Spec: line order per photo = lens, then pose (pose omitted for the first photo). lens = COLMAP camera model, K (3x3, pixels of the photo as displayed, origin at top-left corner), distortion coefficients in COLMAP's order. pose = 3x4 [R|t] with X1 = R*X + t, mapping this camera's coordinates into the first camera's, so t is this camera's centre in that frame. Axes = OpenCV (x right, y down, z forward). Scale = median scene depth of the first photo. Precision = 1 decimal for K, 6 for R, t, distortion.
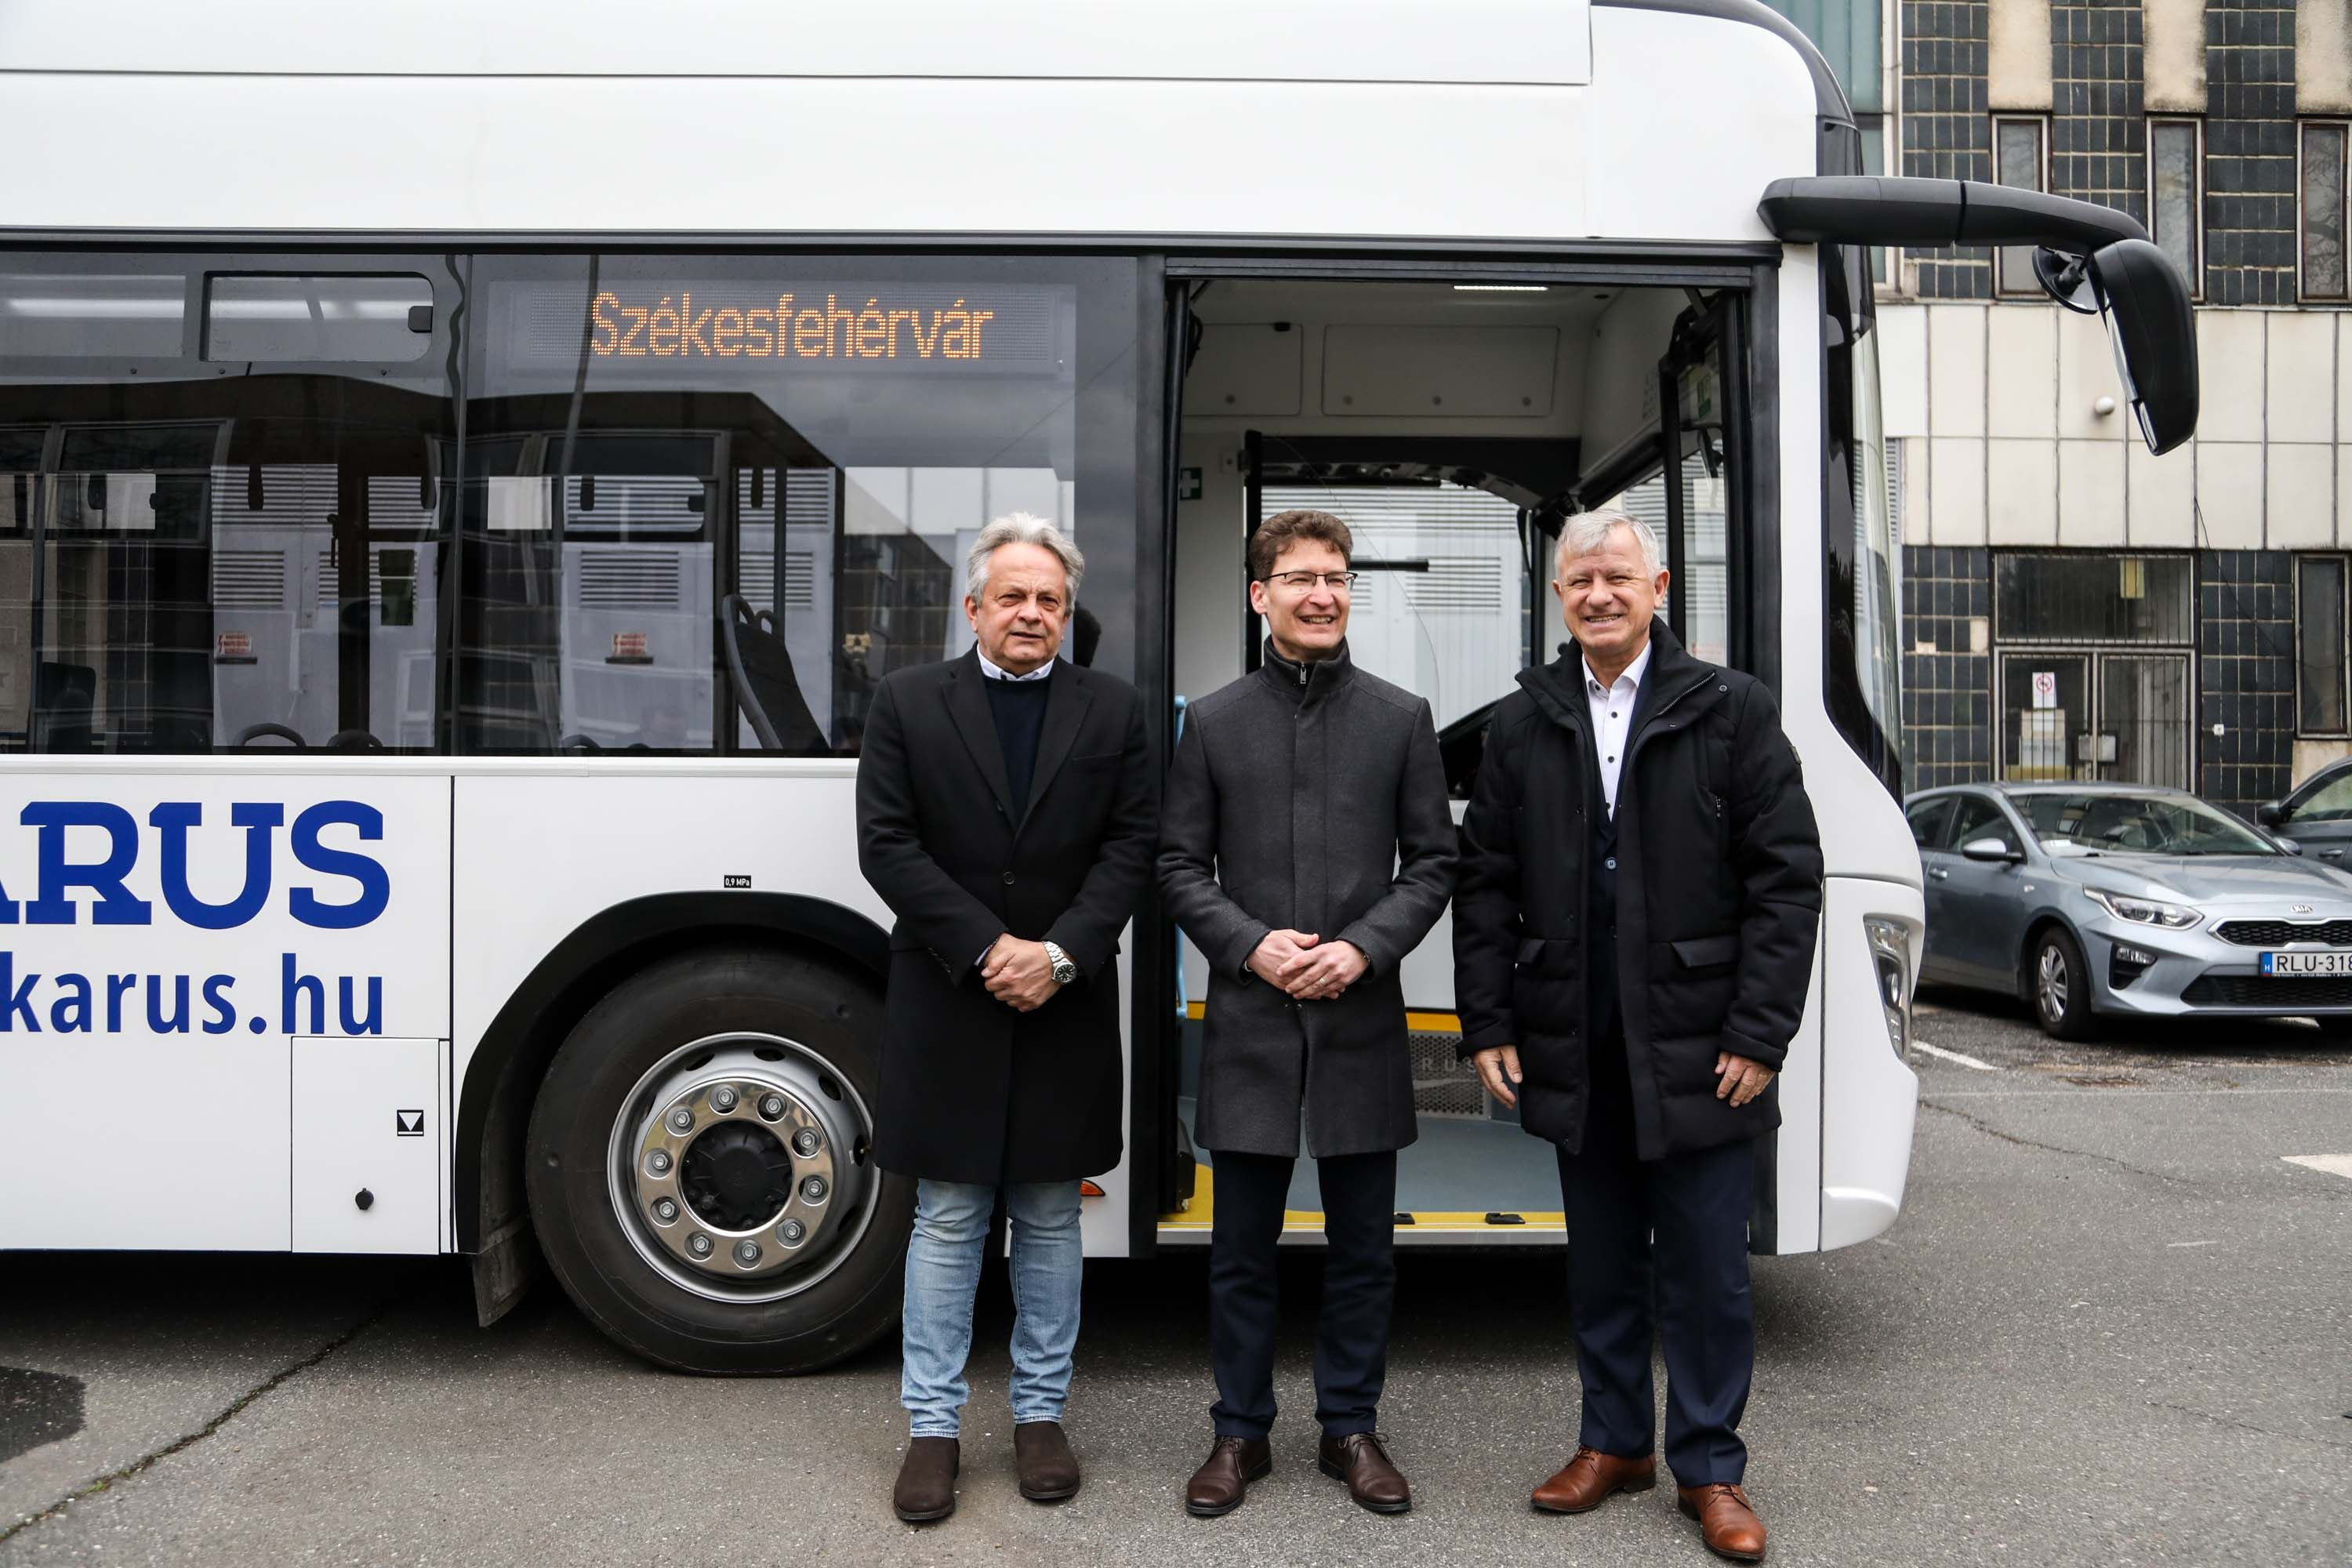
lens RADIAL K [[1882.4, 0, 1173.9], [0, 1882.4, 801.5], [0, 0, 1]] dist [-0.072980, 0.070848]
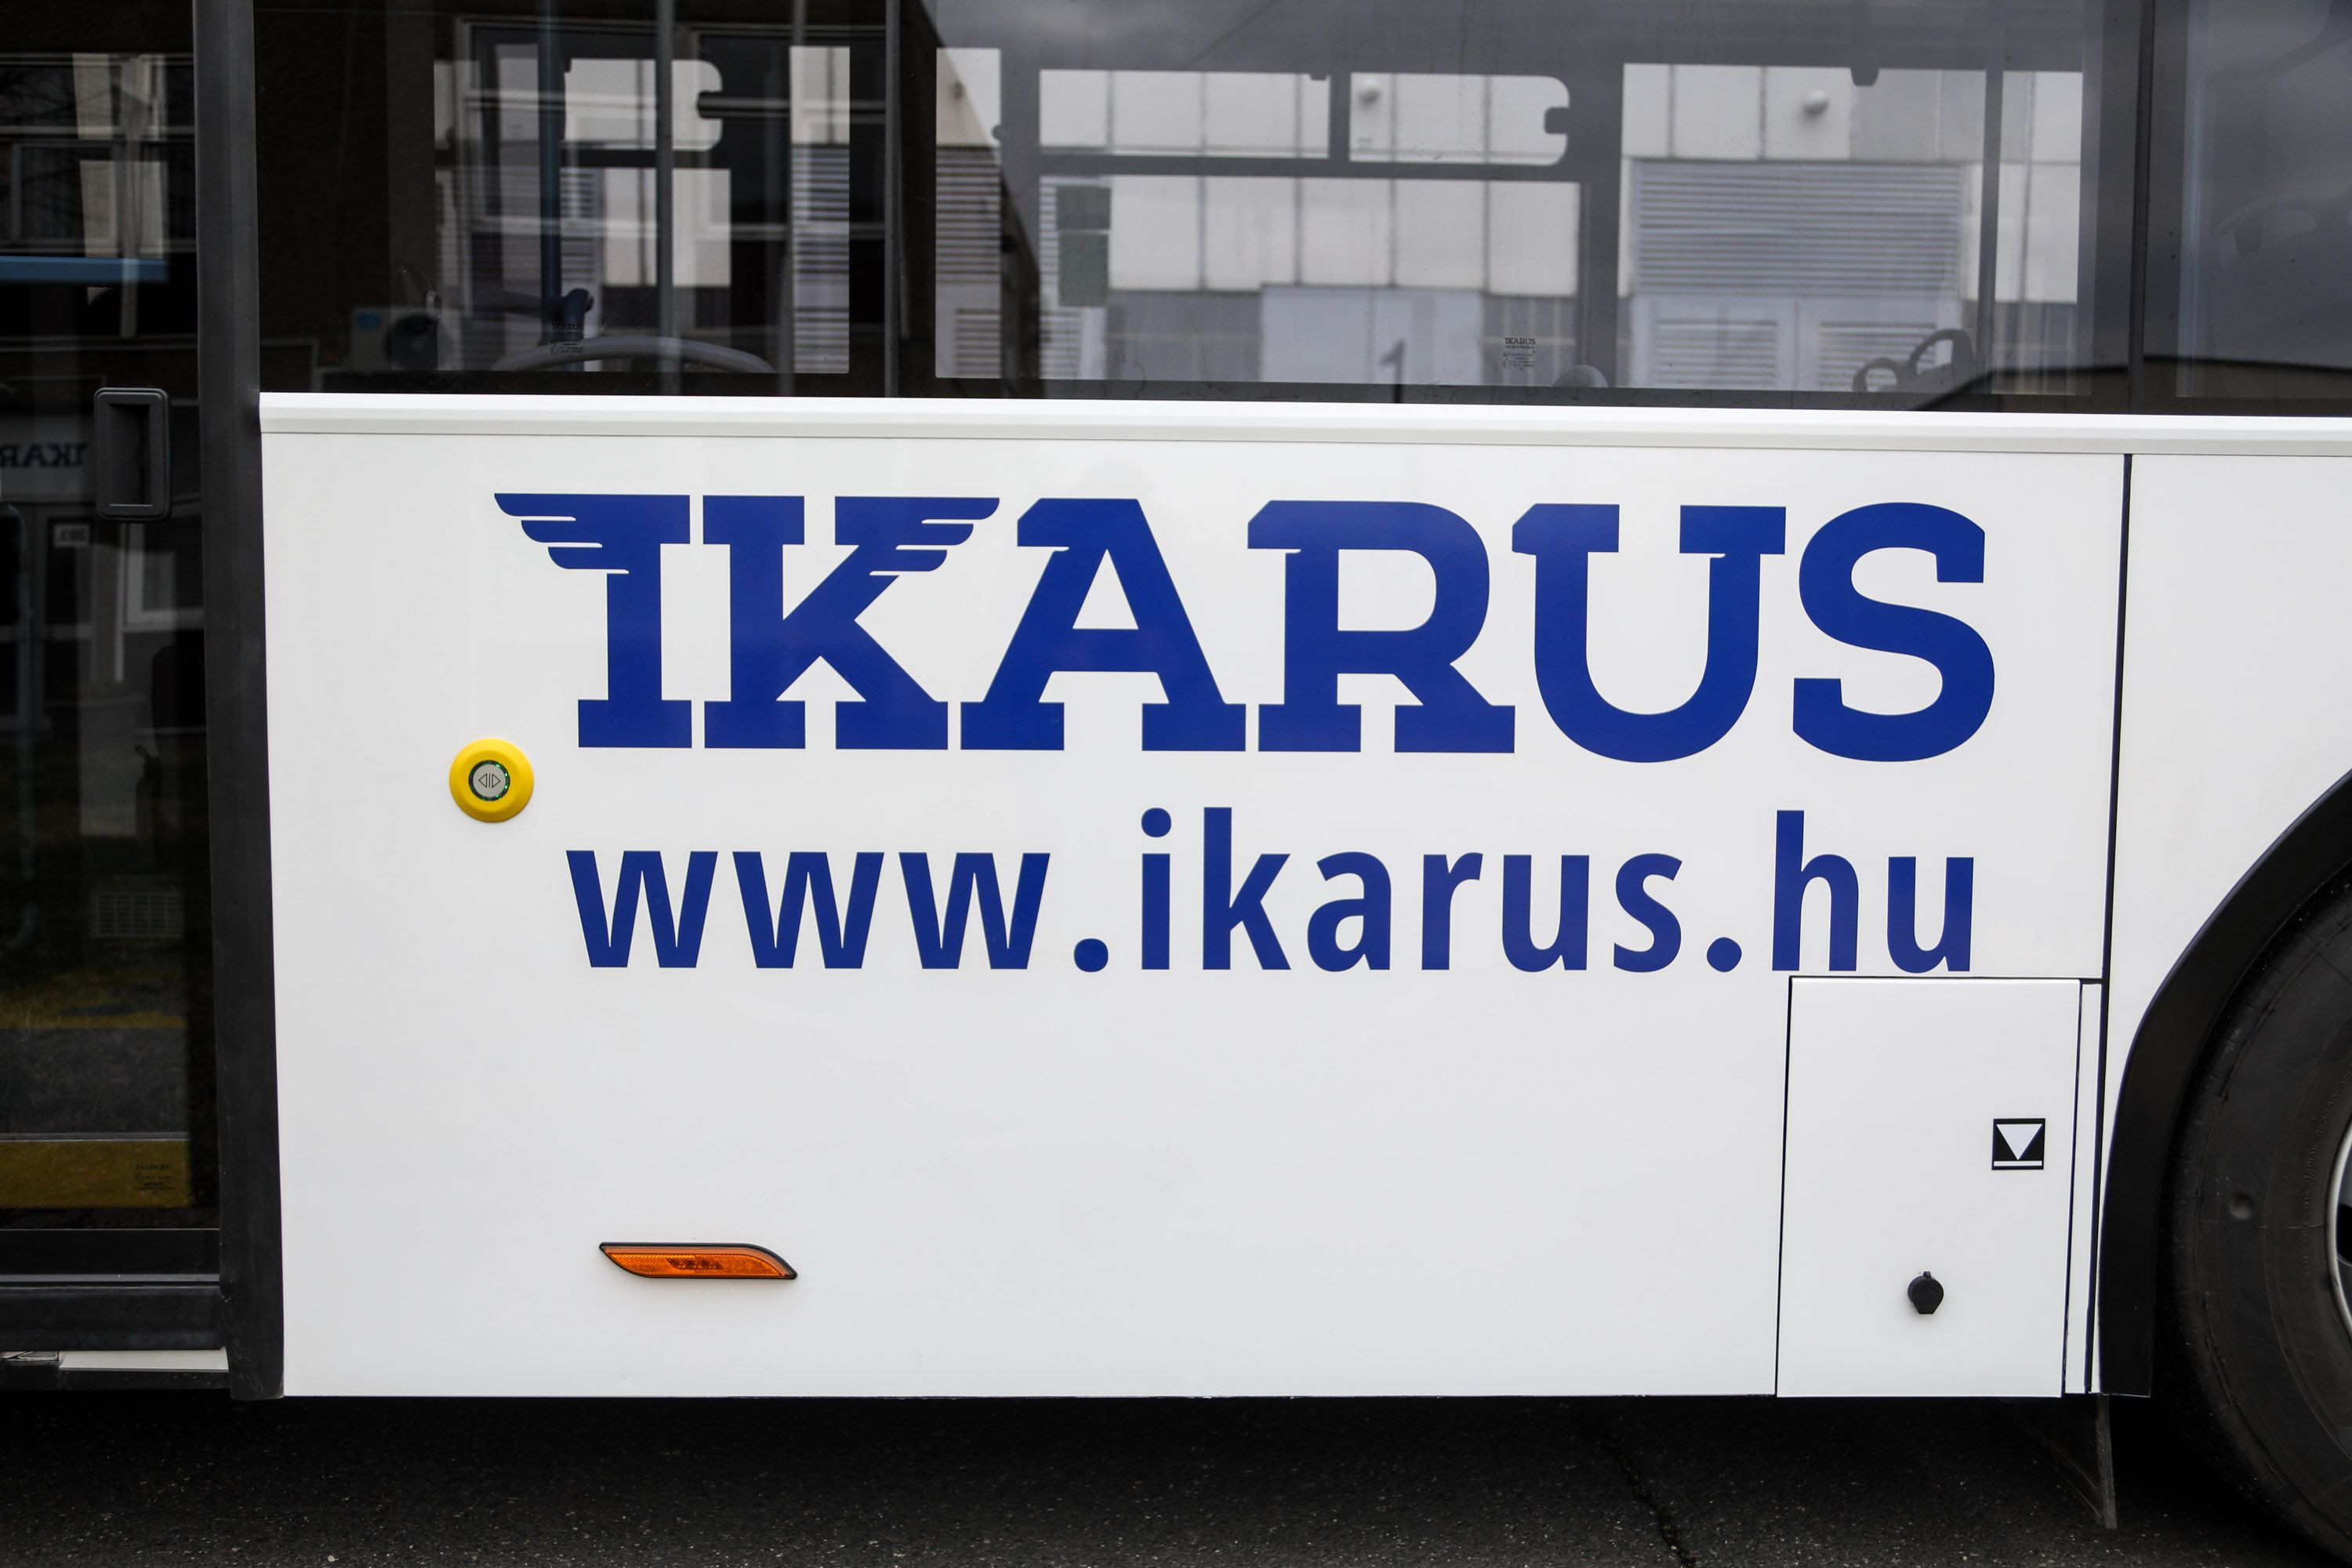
lens RADIAL K [[2103.5, 0, 1257.7], [0, 2103.5, 811.2], [0, 0, 1]] dist [-0.028824, 0.069456]
pose [[0.999918, 0.001563, 0.012690, -0.625776], [-0.002508, 0.997194, 0.074817, 0.040054], [-0.012538, -0.074842, 0.997117, 0.439246]]
